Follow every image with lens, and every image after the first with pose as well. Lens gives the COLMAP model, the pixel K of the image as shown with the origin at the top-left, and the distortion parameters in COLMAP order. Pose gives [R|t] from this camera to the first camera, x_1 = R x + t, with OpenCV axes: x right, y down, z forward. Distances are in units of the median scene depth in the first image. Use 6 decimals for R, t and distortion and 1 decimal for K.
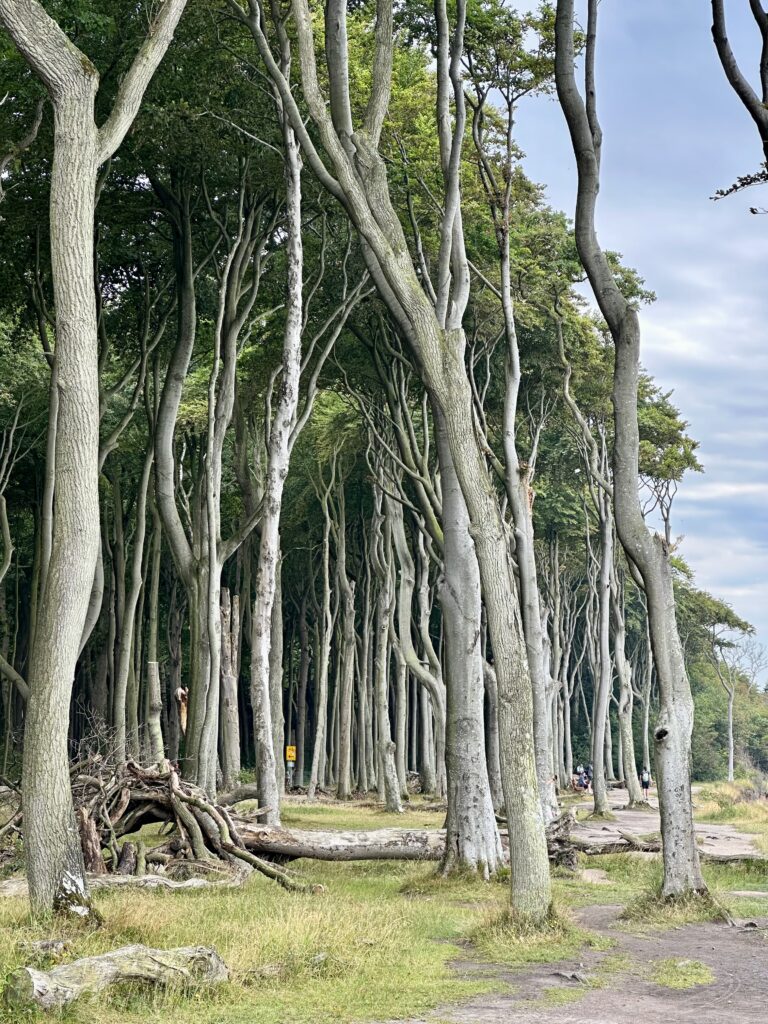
lens RADIAL K [[2286.9, 0, 384.0], [0, 2286.9, 512.0], [0, 0, 1]] dist [-0.267973, 5.241853]
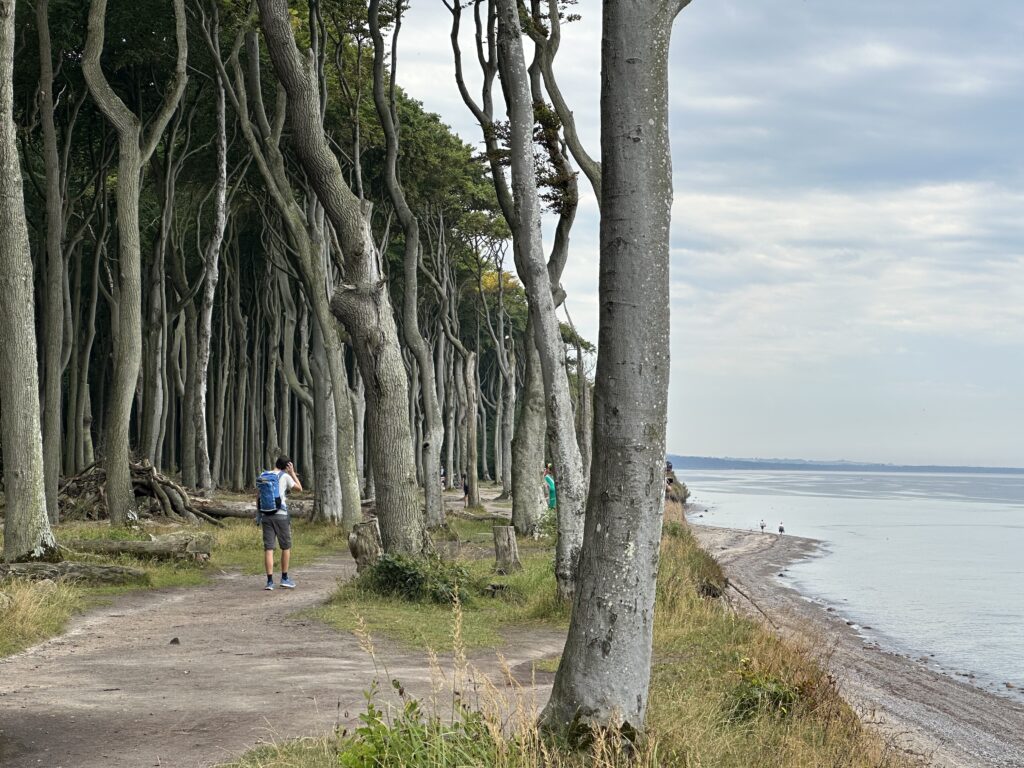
lens RADIAL K [[2326.0, 0, 548.5], [0, 2326.0, 352.9], [0, 0, 1]] dist [-0.043785, 3.876207]
pose [[0.992614, 0.005370, 0.121194, -0.009201], [-0.012706, 0.998128, 0.059833, -0.069141], [-0.120646, -0.060931, 0.990824, -0.664987]]
